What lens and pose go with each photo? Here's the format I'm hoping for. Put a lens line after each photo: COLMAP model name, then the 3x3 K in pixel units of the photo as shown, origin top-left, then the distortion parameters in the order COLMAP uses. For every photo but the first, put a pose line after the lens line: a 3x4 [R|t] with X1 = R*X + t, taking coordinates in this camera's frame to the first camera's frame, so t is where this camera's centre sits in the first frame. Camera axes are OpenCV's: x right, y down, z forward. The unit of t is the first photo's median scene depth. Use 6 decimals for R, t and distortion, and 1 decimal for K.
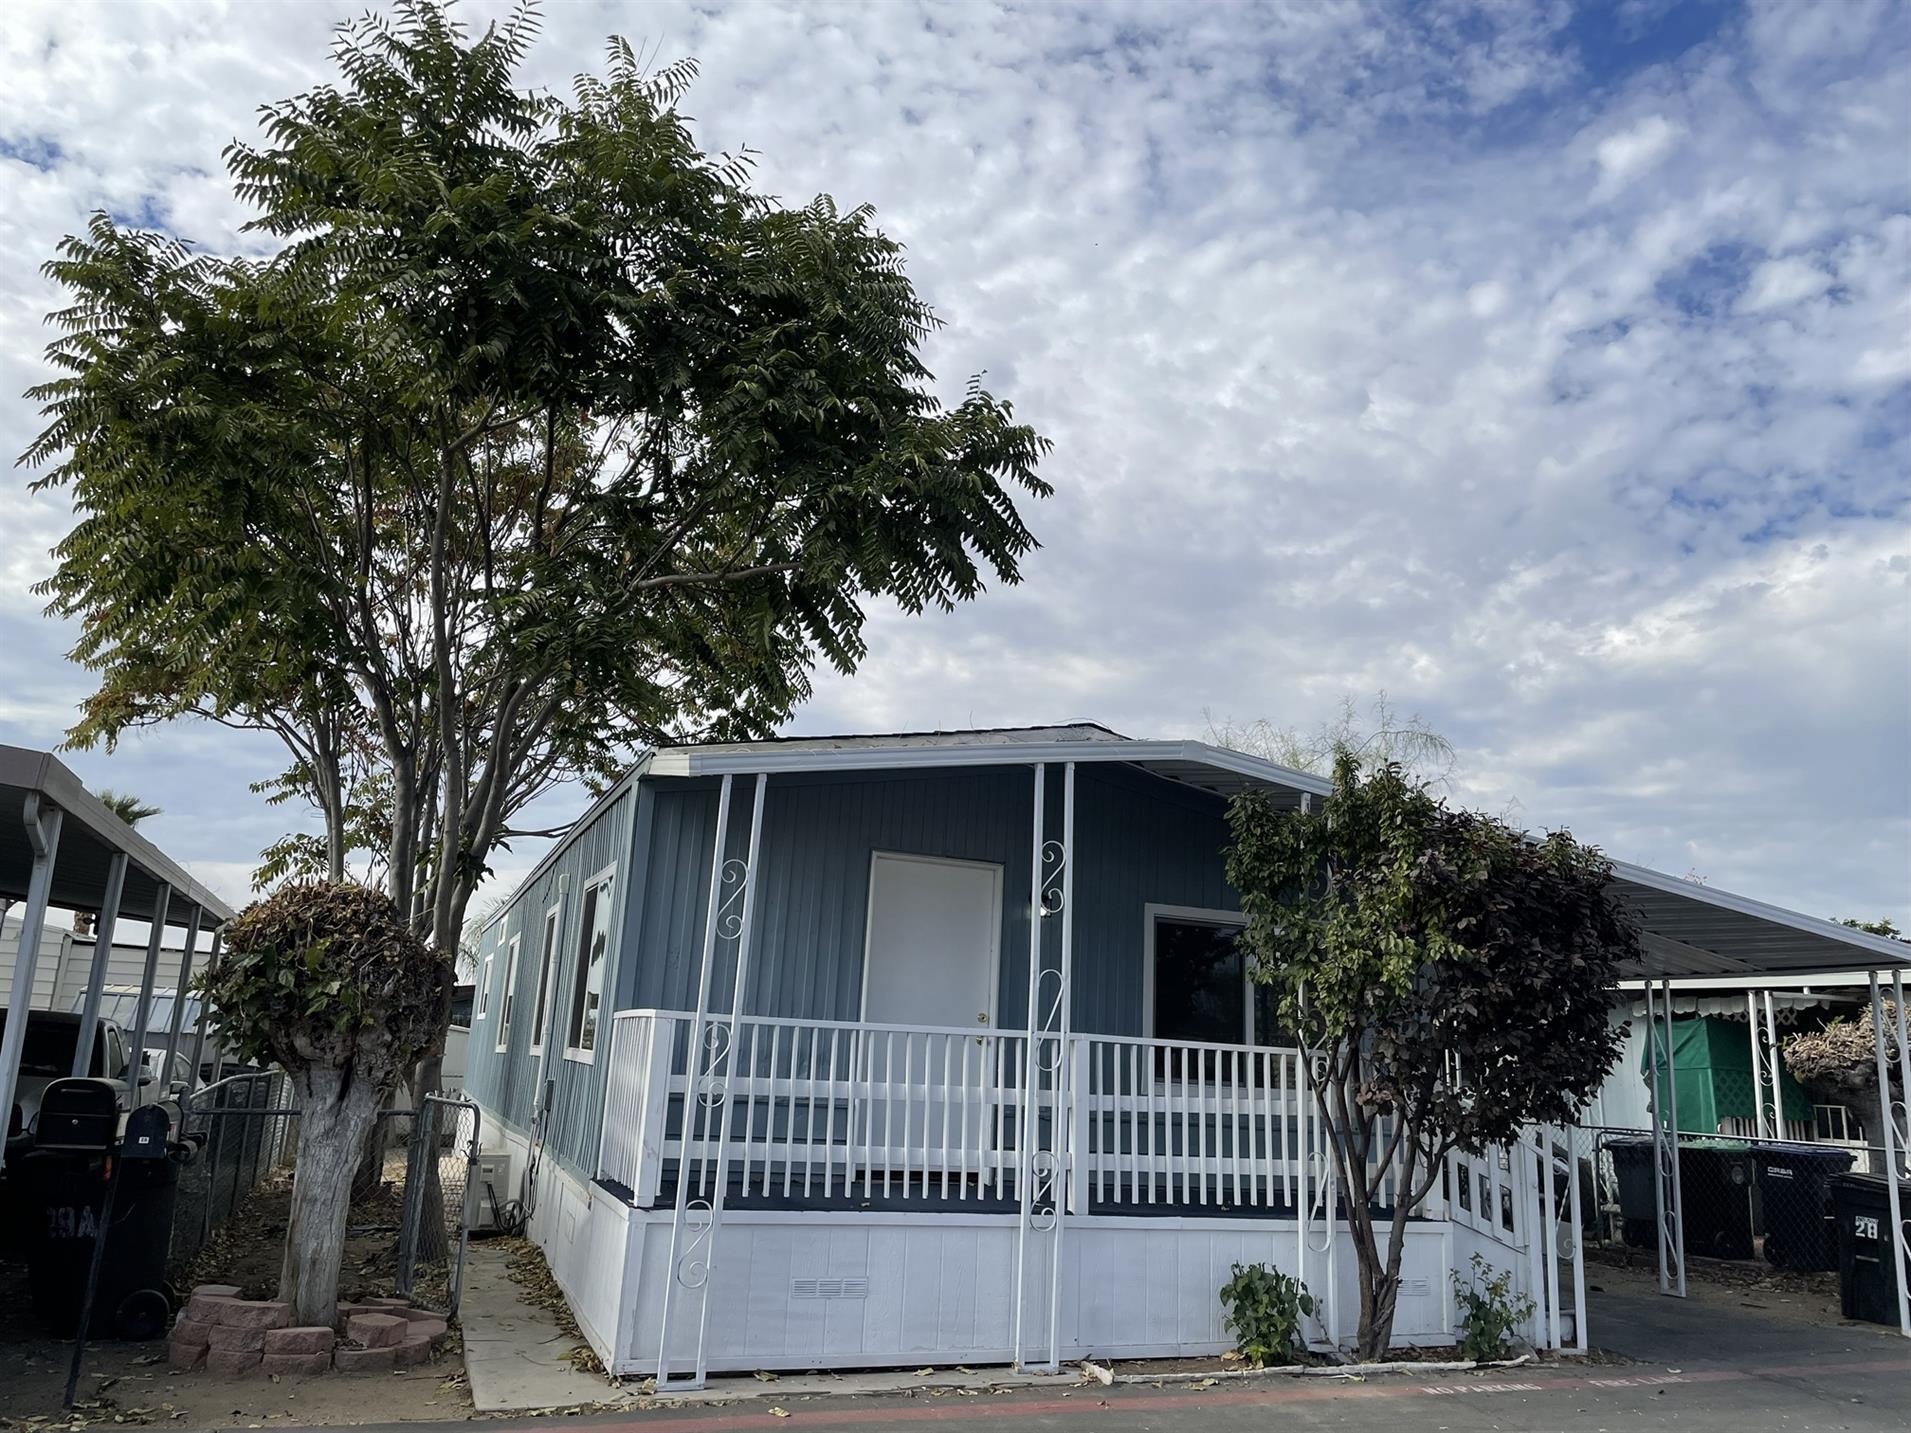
lens RADIAL K [[1451.3, 0, 955.5], [0, 1451.3, 716.5], [0, 0, 1]] dist [0.094834, -0.126866]
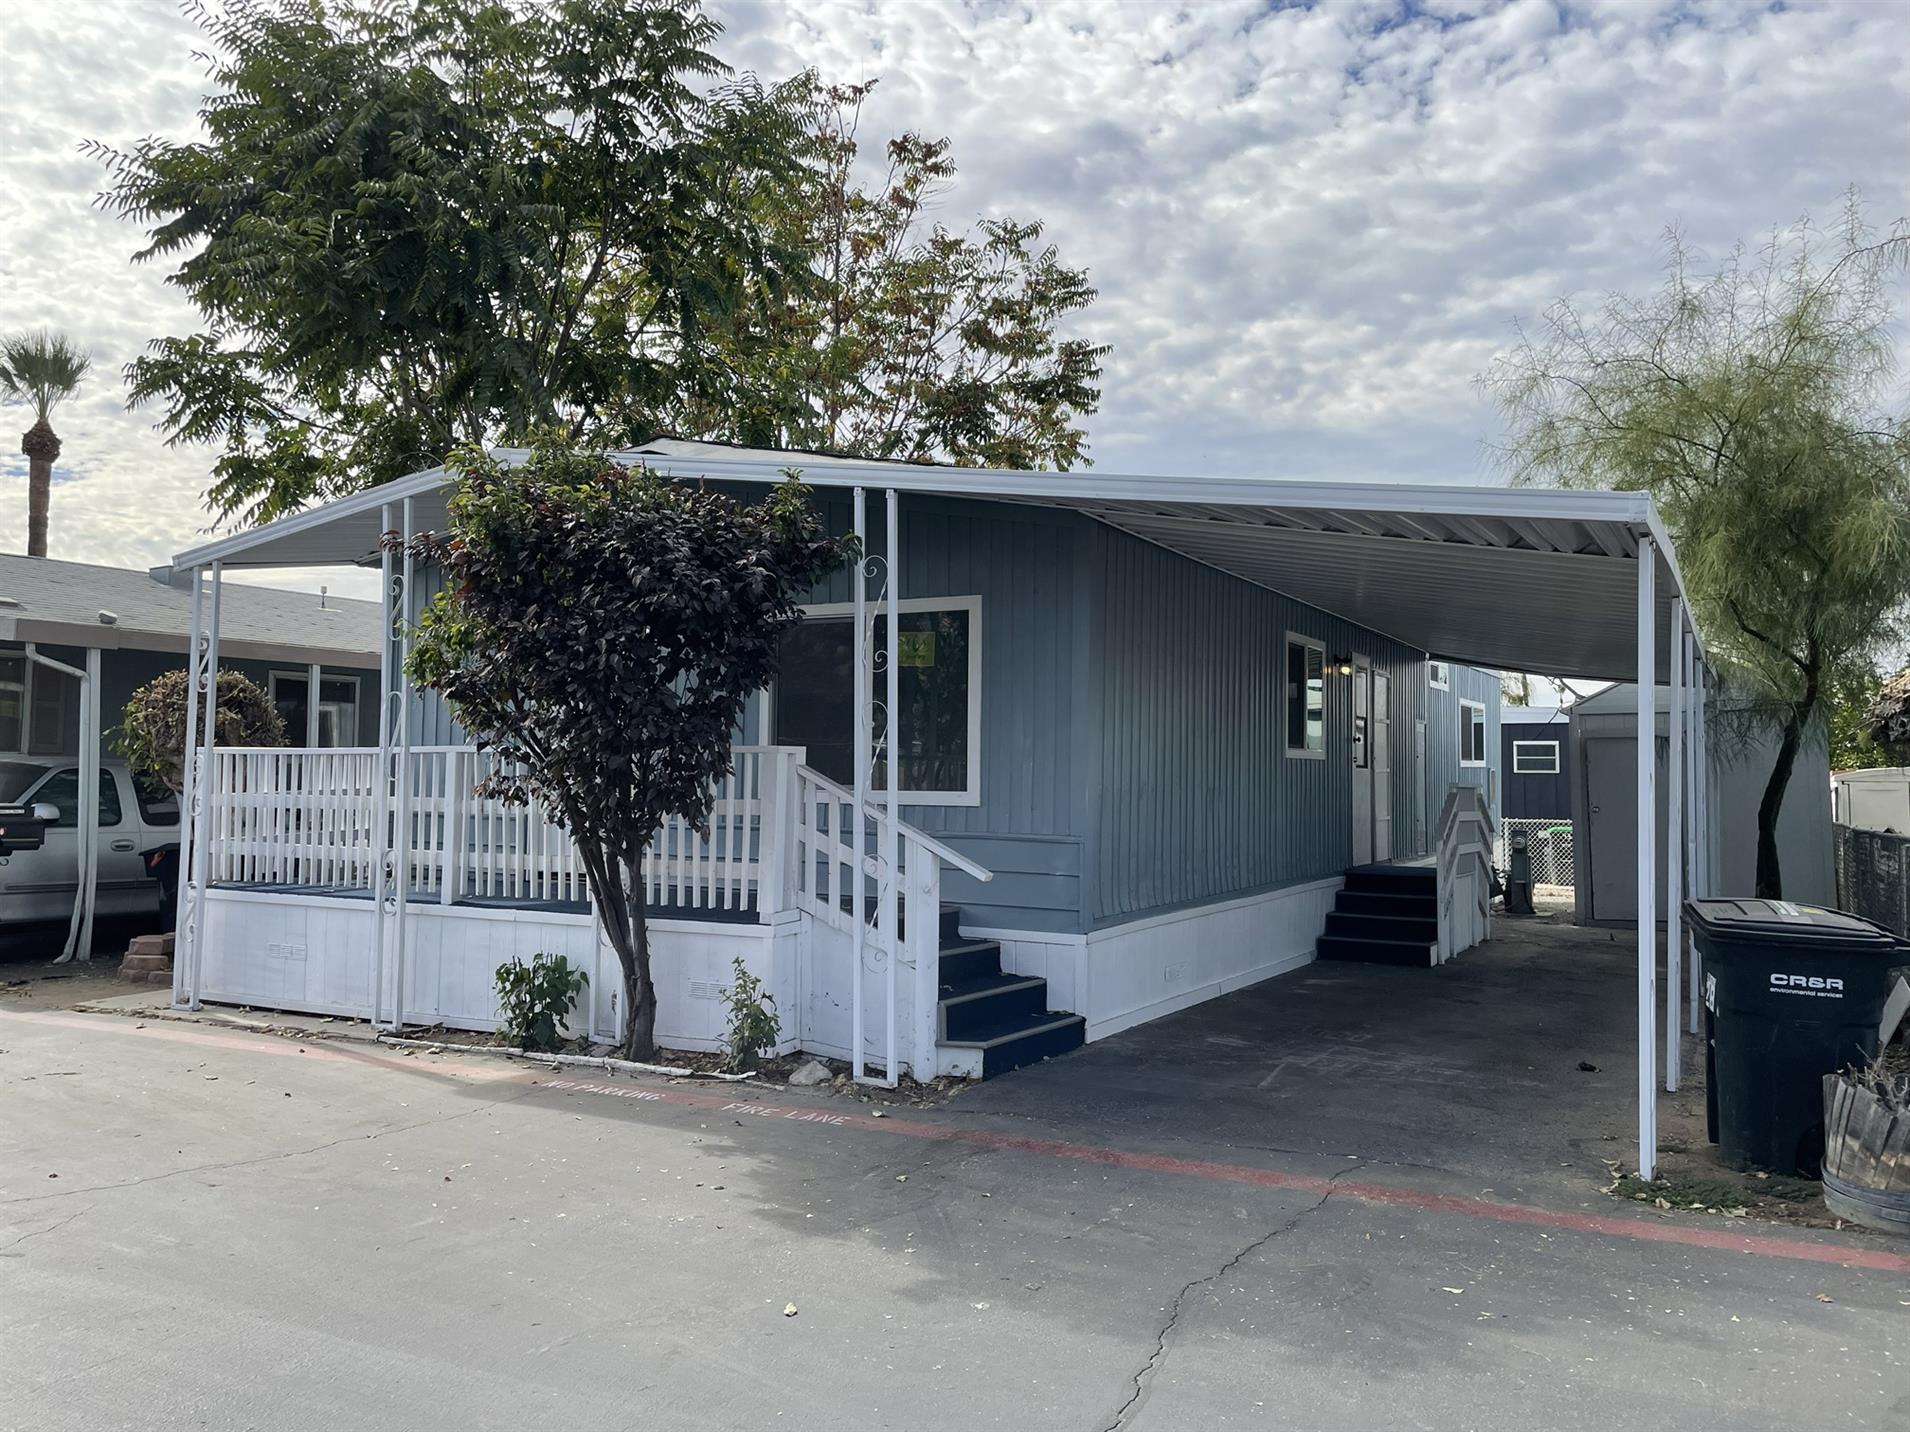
lens RADIAL K [[1517.0, 0, 954.7], [0, 1517.0, 758.5], [0, 0, 1]] dist [0.055071, -0.127408]
pose [[0.597689, -0.064405, -0.799137, 1.176528], [0.204441, 0.976060, 0.074241, 0.217838], [0.775224, -0.207749, 0.596547, 0.614095]]
